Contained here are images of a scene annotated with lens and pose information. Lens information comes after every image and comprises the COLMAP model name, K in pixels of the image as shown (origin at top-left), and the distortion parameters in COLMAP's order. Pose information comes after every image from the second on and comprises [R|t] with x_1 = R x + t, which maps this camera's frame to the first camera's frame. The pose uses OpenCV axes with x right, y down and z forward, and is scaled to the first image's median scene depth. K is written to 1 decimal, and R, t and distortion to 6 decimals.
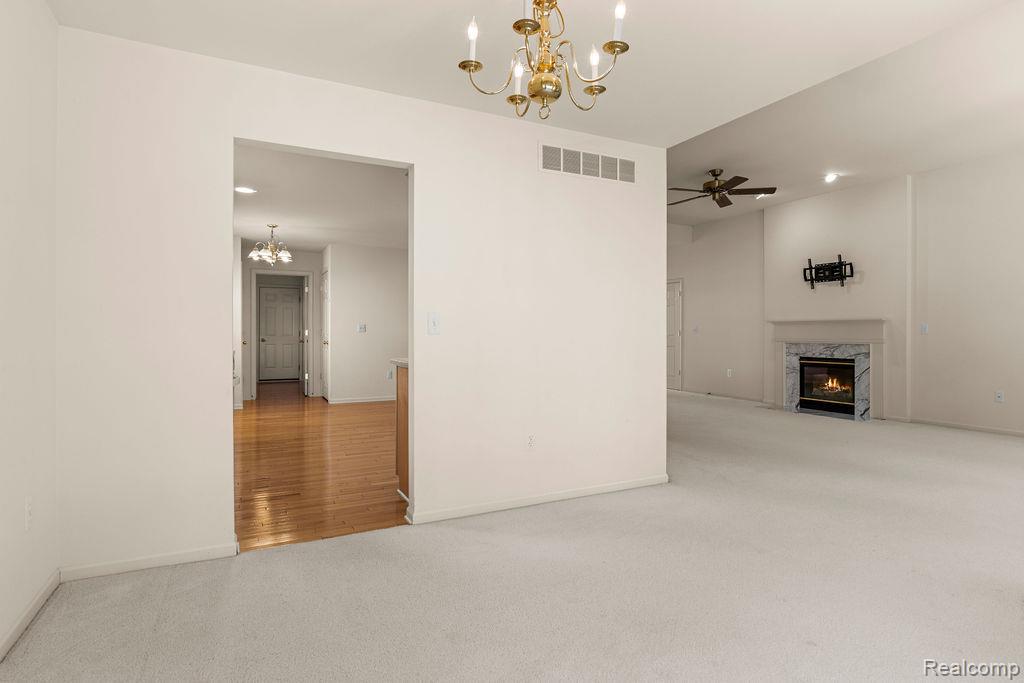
lens RADIAL K [[529.8, 0, 512.6], [0, 529.8, 334.0], [0, 0, 1]] dist [-0.004189, -0.000734]
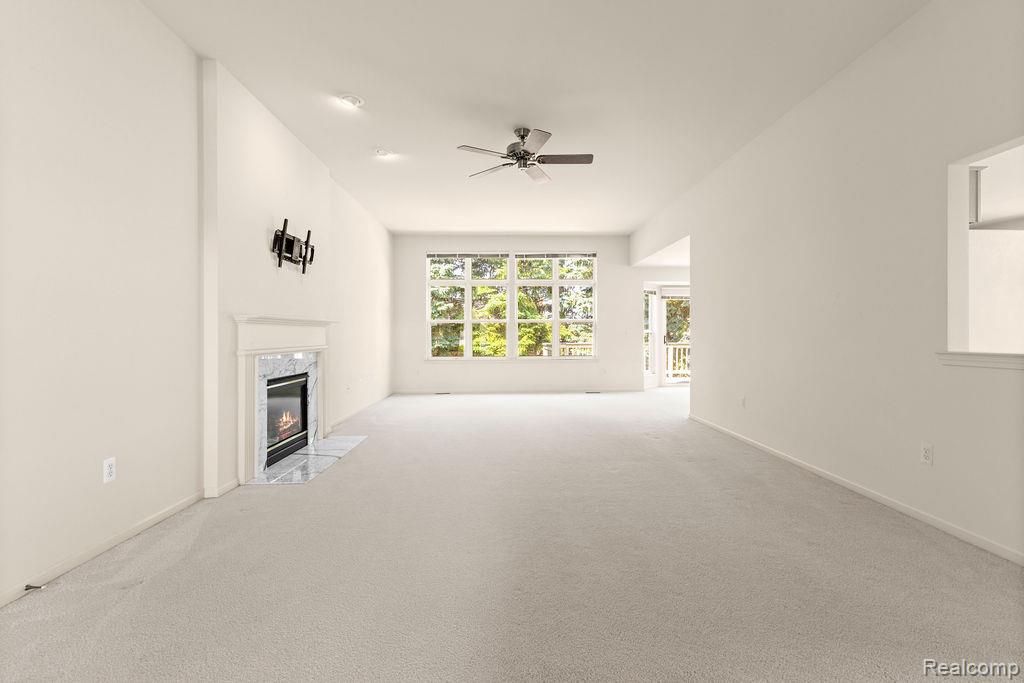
lens RADIAL K [[439.9, 0, 510.9], [0, 439.9, 337.3], [0, 0, 1]] dist [0.000813, -0.000105]
pose [[-0.903902, 0.004172, 0.427719, 0.106401], [0.008422, 0.999932, 0.008047, -0.005047], [-0.427657, 0.010876, -0.903876, 1.408737]]
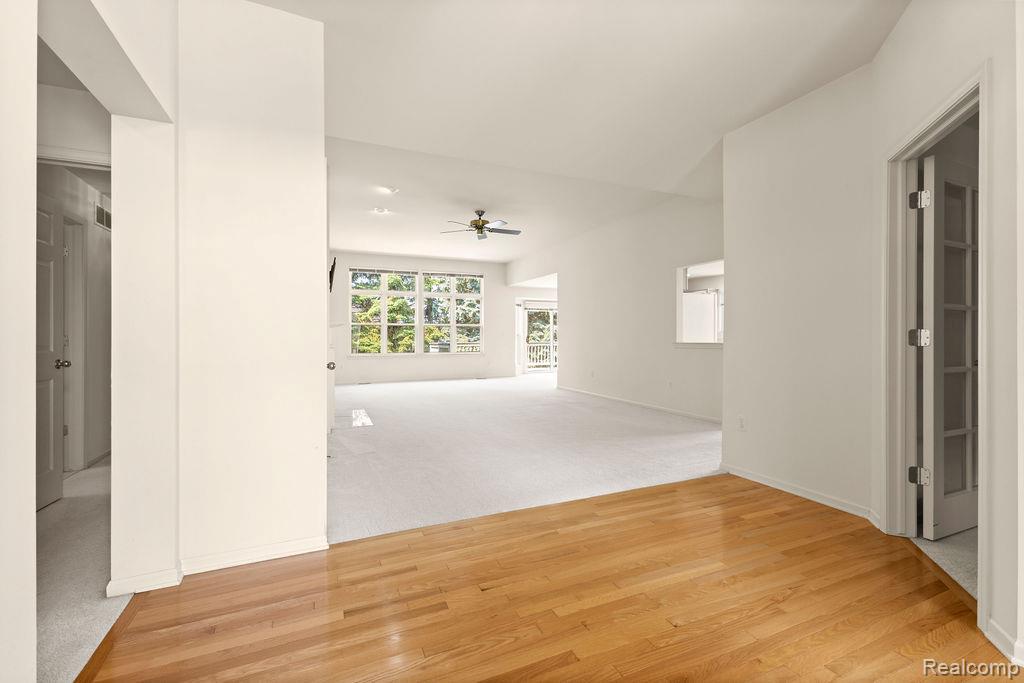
lens RADIAL K [[439.9, 0, 510.9], [0, 439.9, 337.3], [0, 0, 1]] dist [0.000813, -0.000105]
pose [[-0.998847, 0.004020, 0.047835, 0.226514], [0.004394, 0.999961, 0.007701, -0.006324], [-0.047802, 0.007902, -0.998826, 1.825389]]
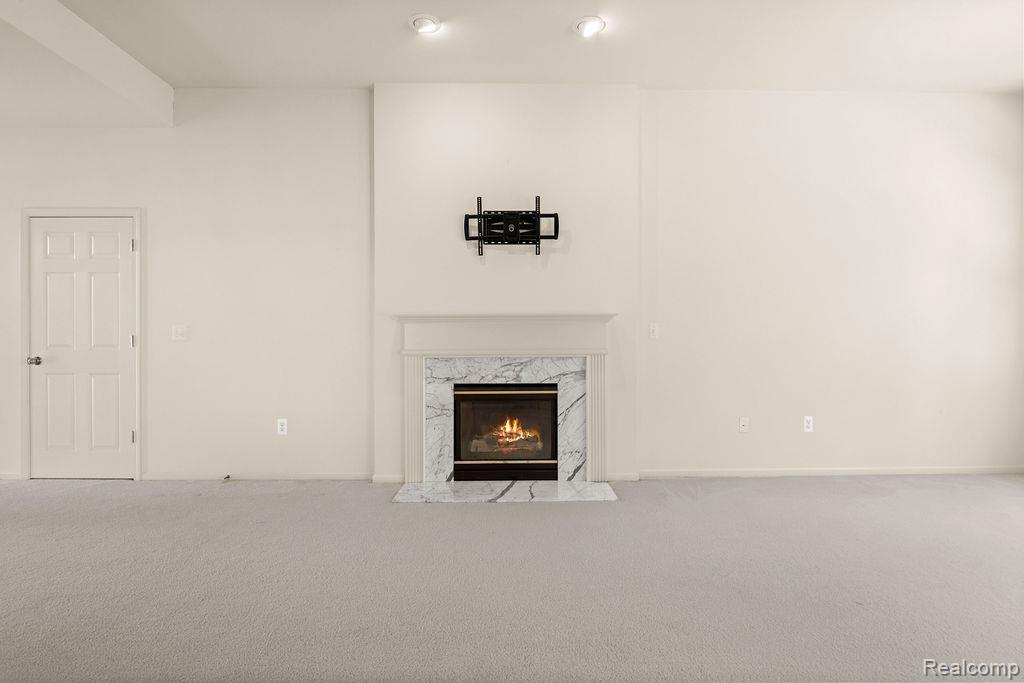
lens RADIAL K [[529.8, 0, 512.6], [0, 529.8, 334.0], [0, 0, 1]] dist [-0.004189, -0.000734]
pose [[0.438495, -0.001349, 0.898733, 0.106004], [0.006858, 0.999975, -0.001845, -0.005095], [-0.898708, 0.006972, 0.438493, 0.769189]]
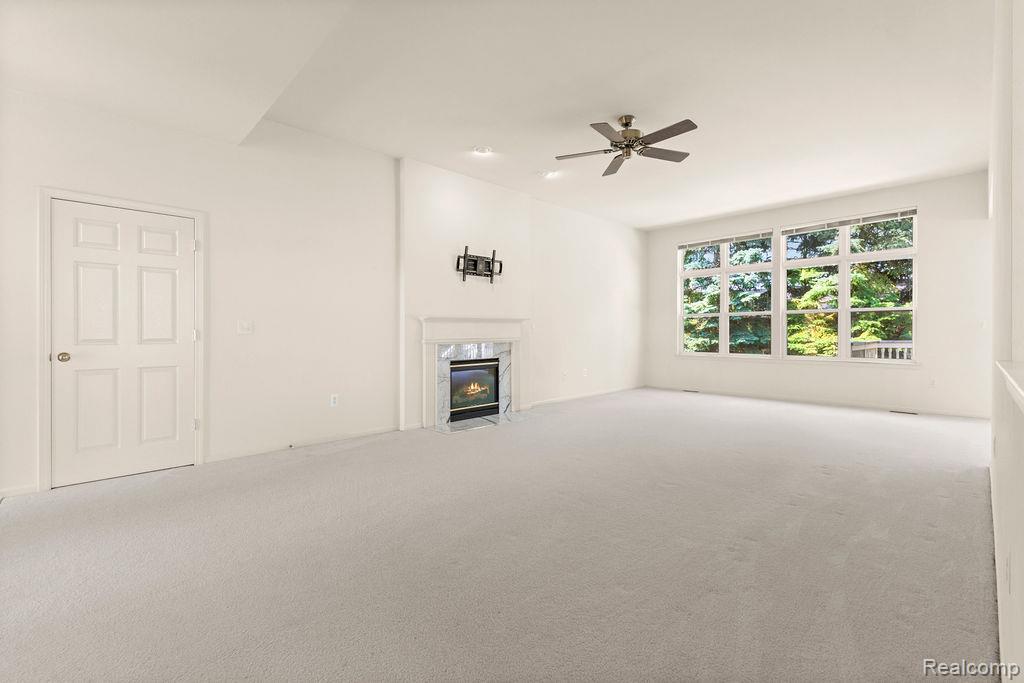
lens RADIAL K [[441.3, 0, 511.4], [0, 441.3, 334.0], [0, 0, 1]] dist [0.002410, 0.000084]
pose [[-0.288674, -0.001819, 0.957426, -0.154737], [0.008891, 0.999950, 0.004580, -0.001435], [-0.957386, 0.009834, -0.288643, 1.184148]]
